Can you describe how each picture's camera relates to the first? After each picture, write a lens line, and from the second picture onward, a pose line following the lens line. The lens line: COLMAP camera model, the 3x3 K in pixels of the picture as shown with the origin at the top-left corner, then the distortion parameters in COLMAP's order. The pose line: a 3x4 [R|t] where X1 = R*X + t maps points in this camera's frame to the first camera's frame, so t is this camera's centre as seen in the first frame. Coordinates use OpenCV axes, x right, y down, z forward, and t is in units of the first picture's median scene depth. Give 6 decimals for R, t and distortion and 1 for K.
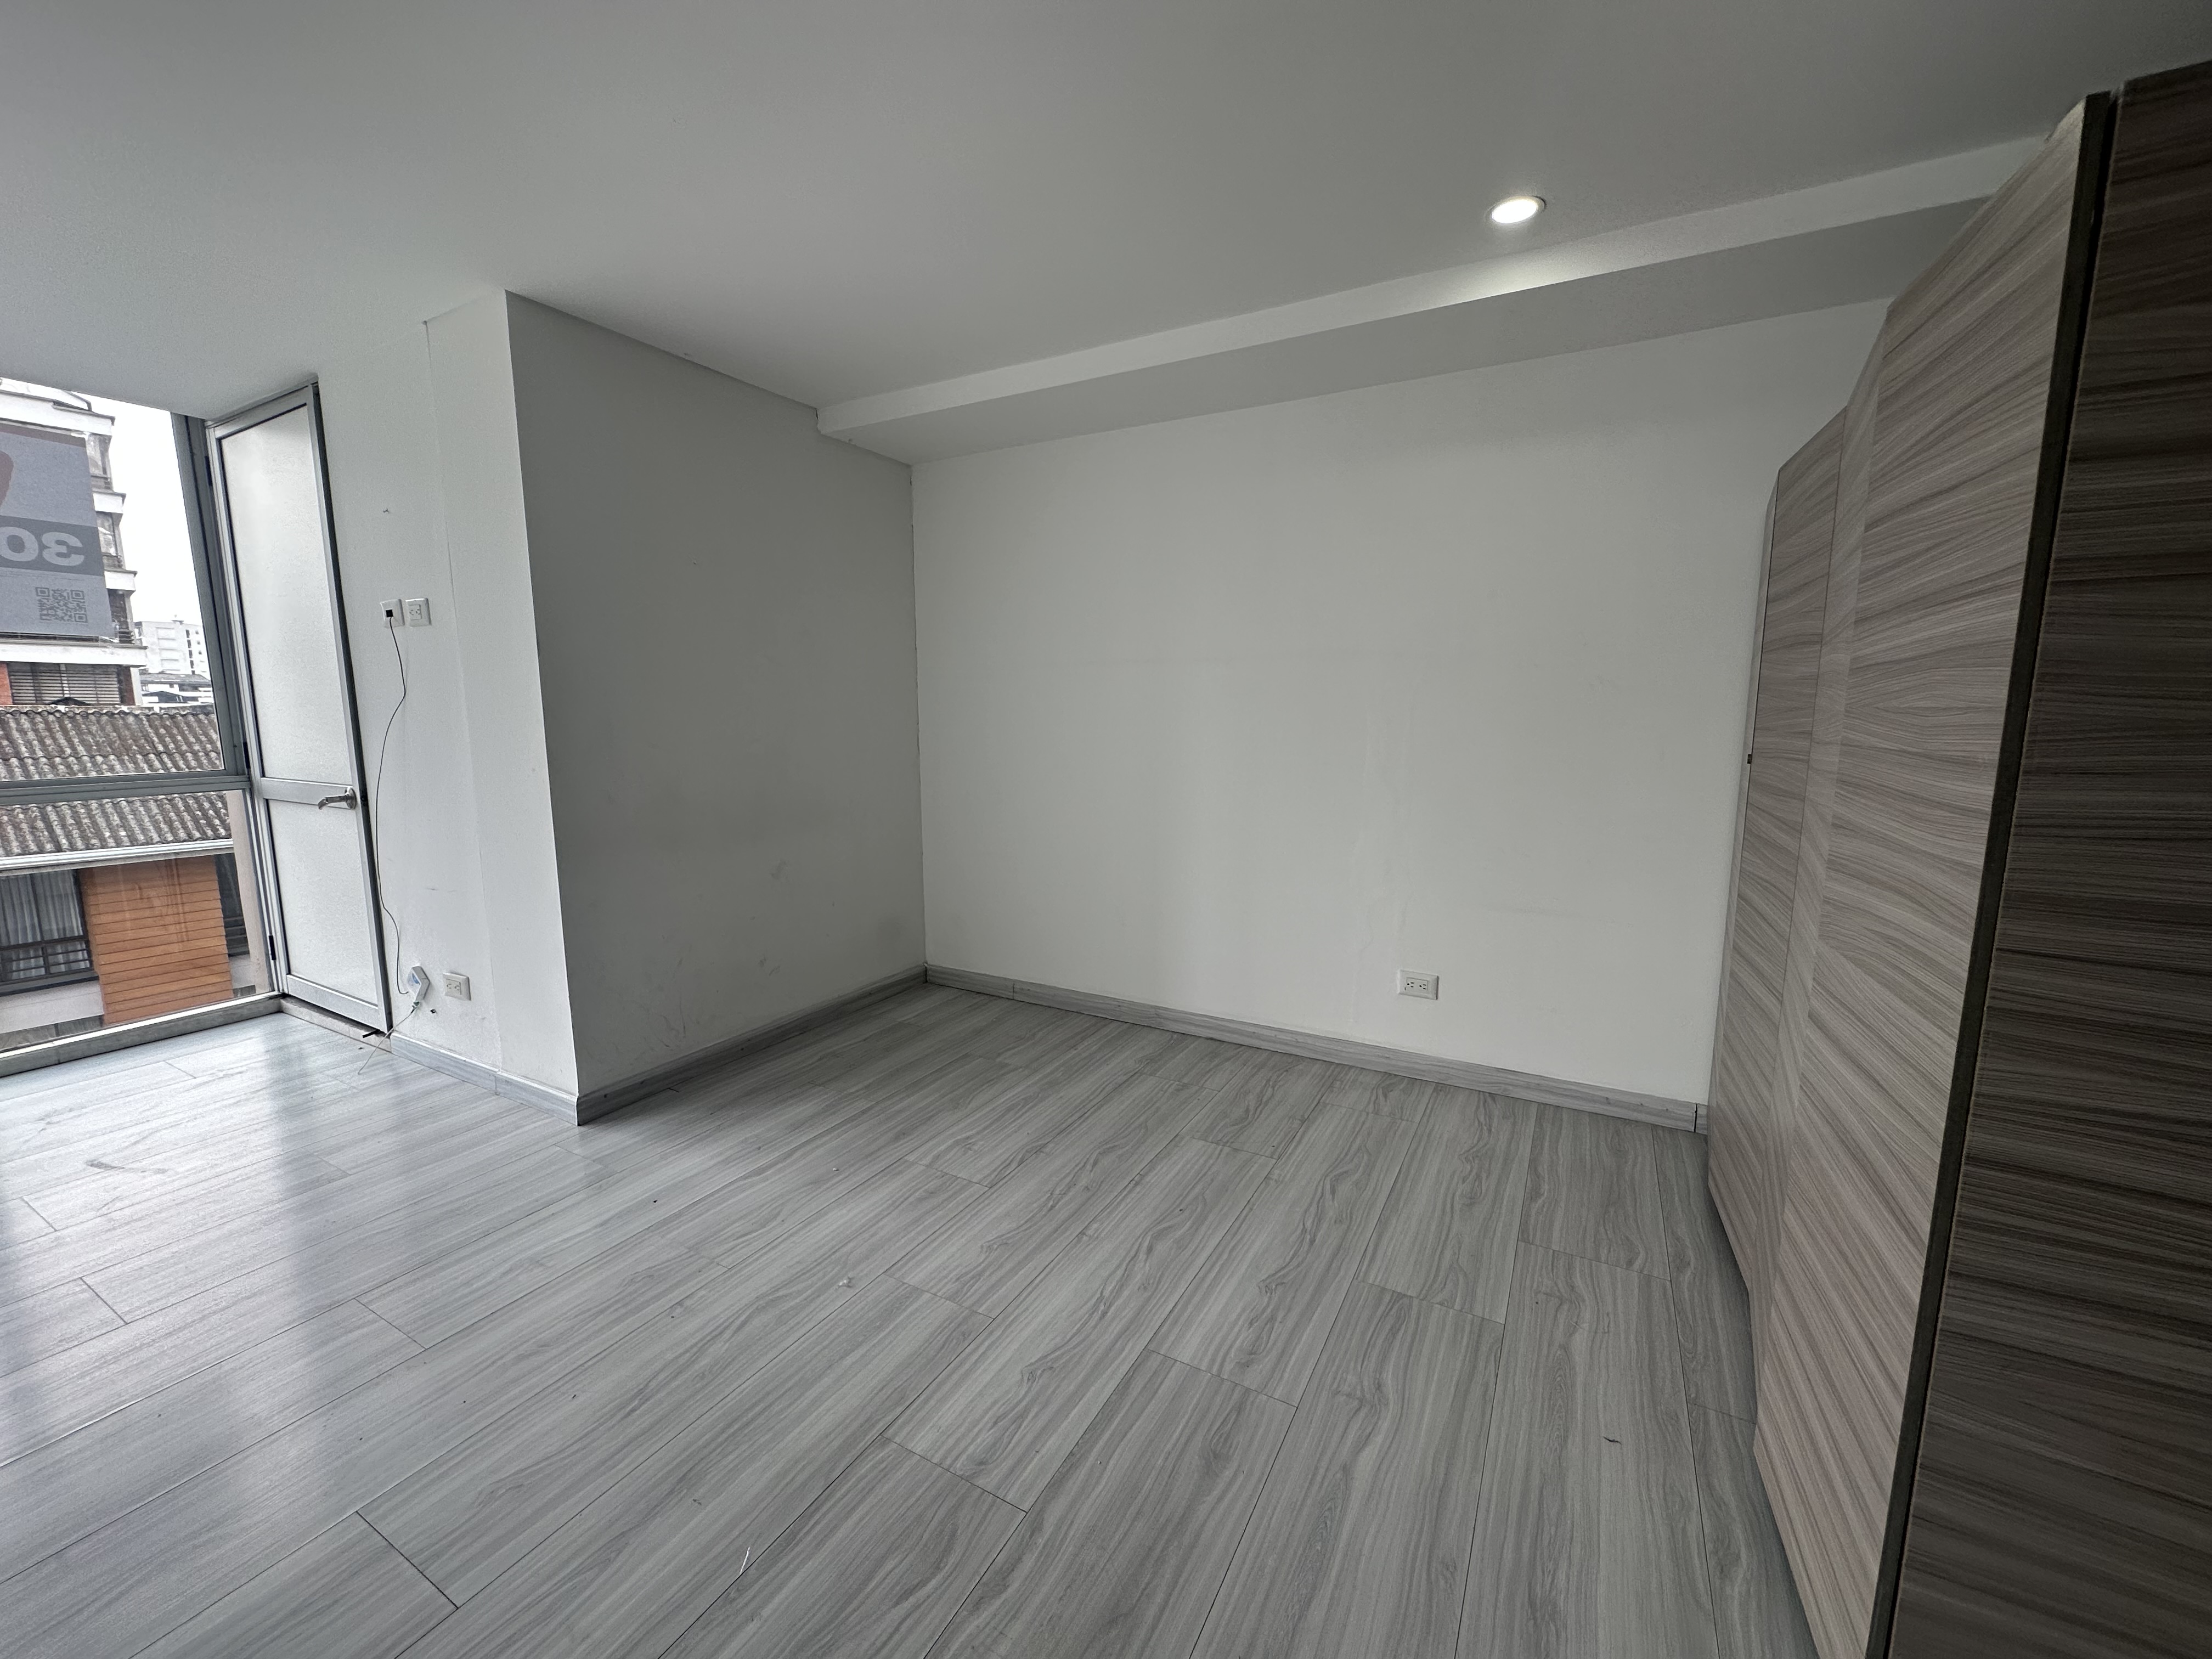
lens RADIAL K [[880.0, 0, 1108.6], [0, 880.0, 827.0], [0, 0, 1]] dist [-0.004723, 0.001029]
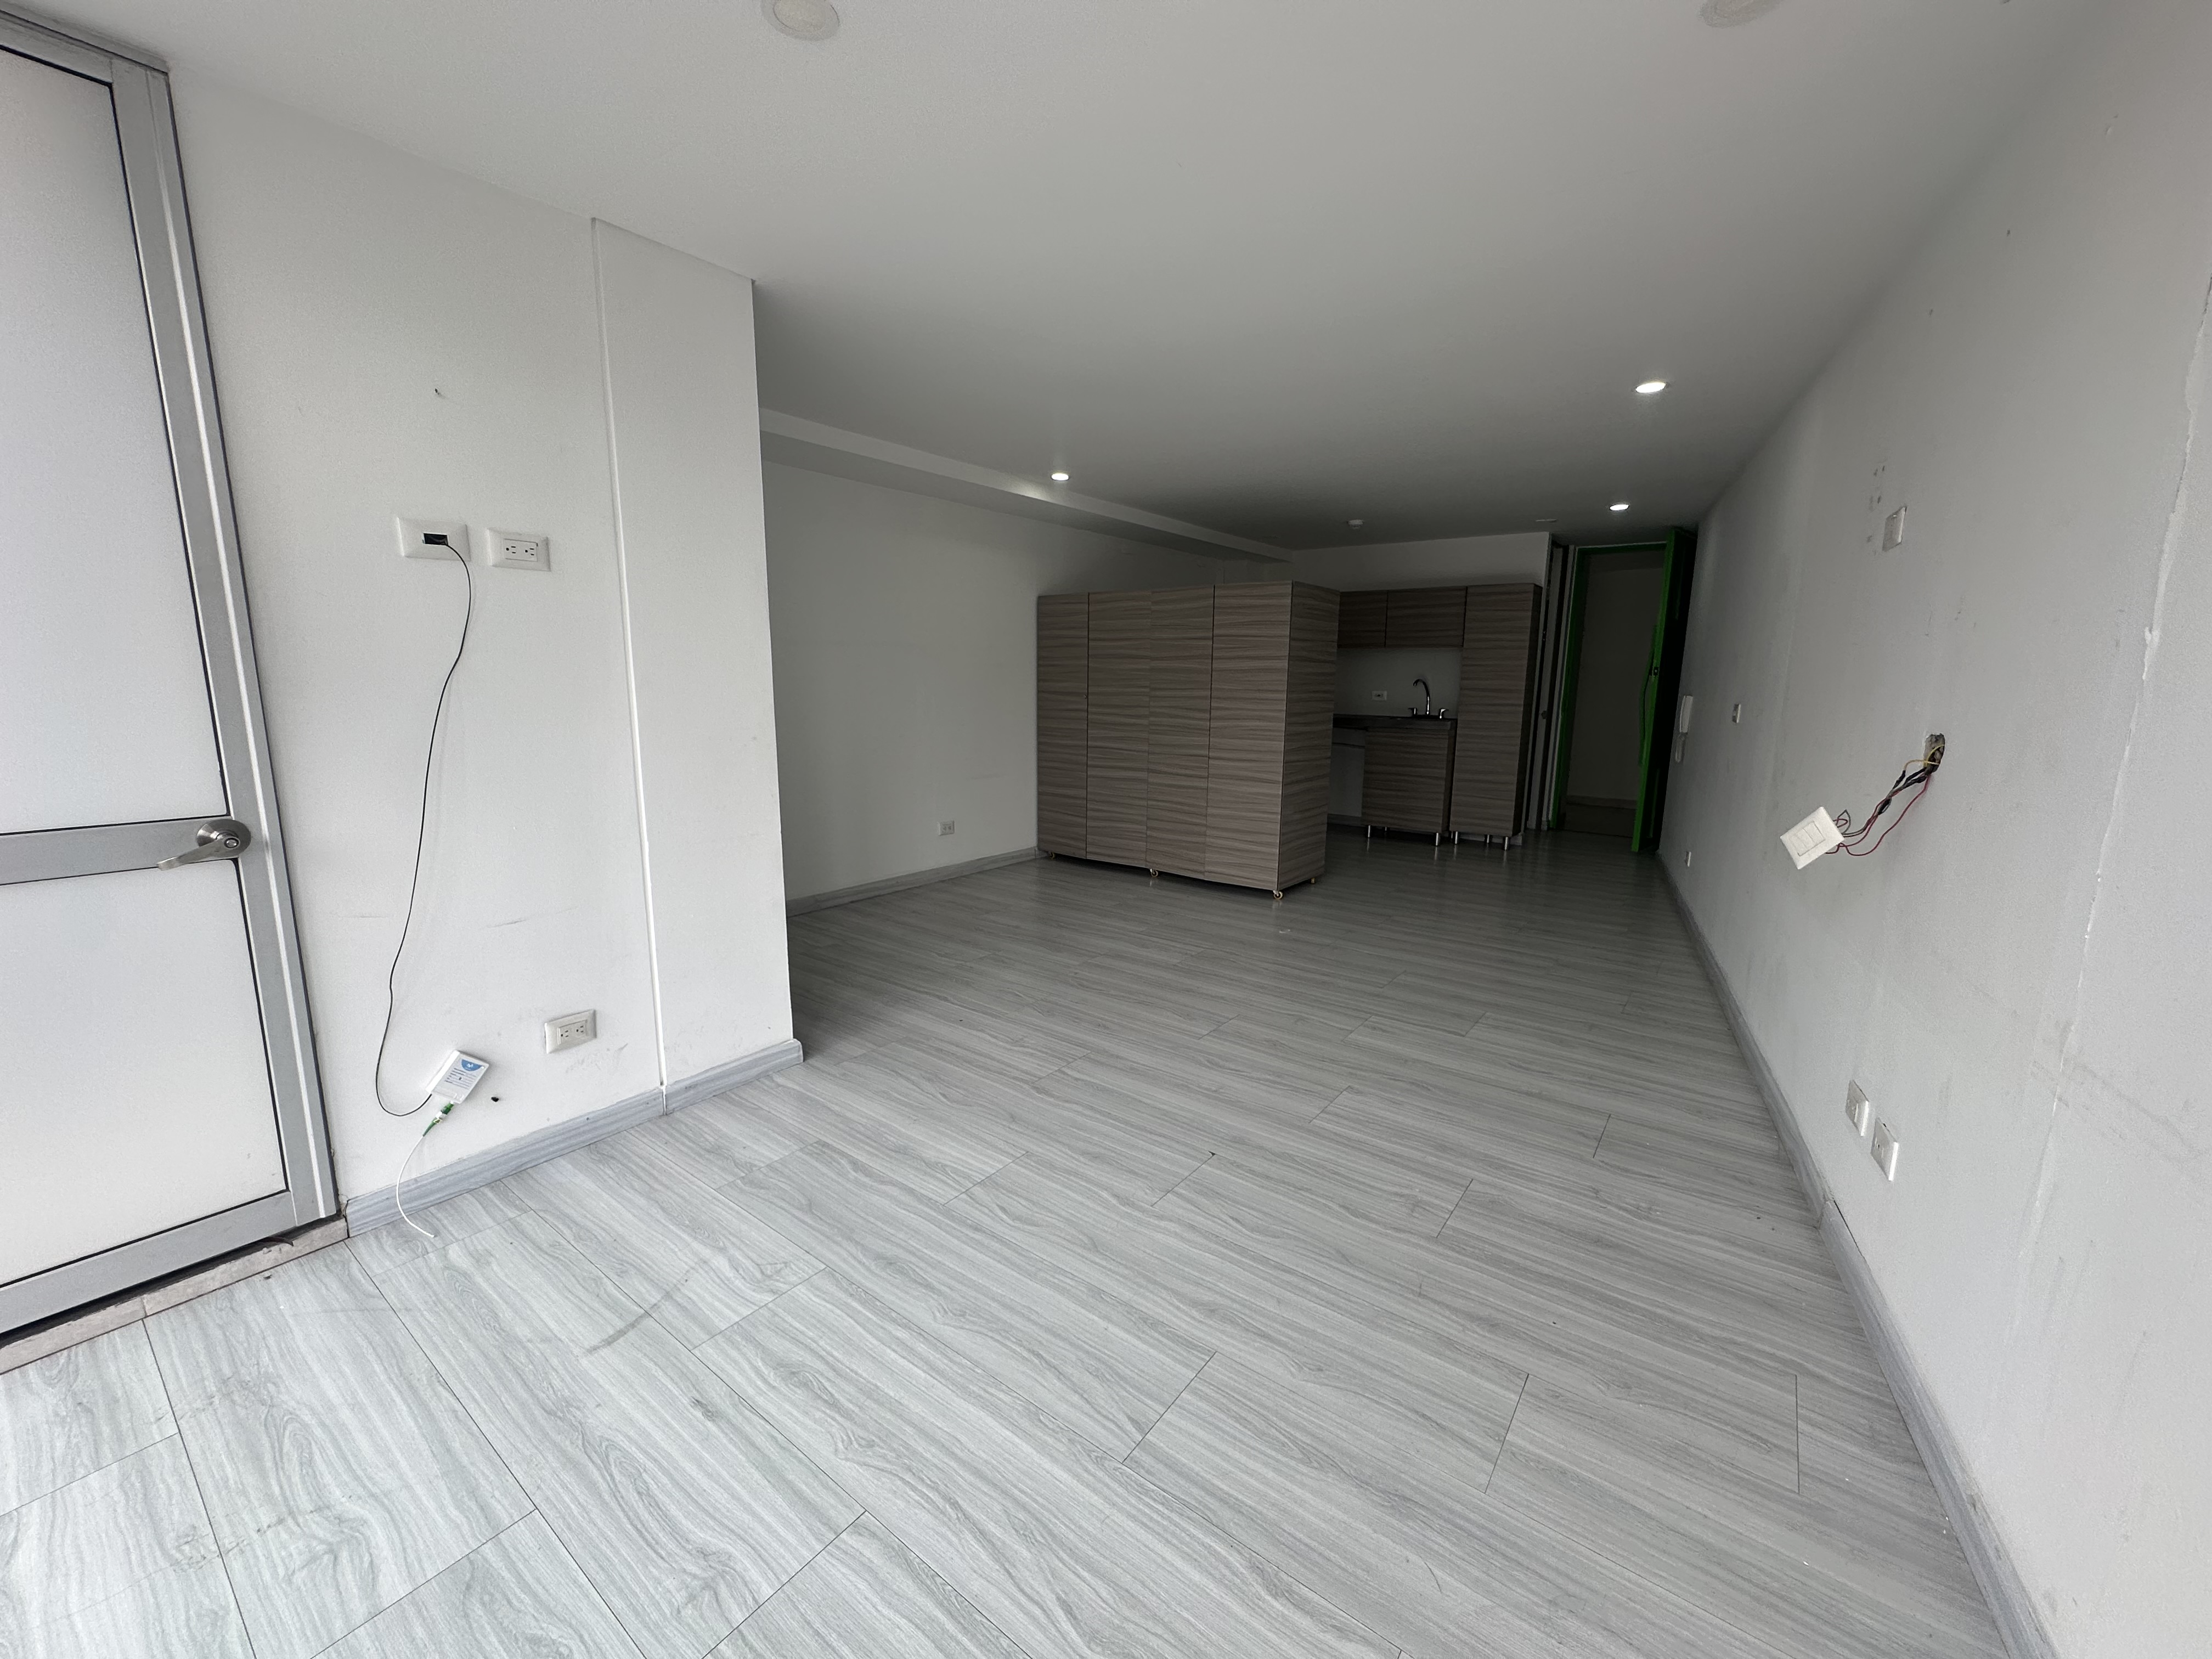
lens RADIAL K [[880.0, 0, 1109.2], [0, 880.0, 827.2], [0, 0, 1]] dist [-0.004723, 0.001029]
pose [[0.139509, -0.168201, 0.975831, -1.328123], [0.119450, 0.981130, 0.152037, -0.057791], [-0.982990, 0.095353, 0.156968, 0.357978]]
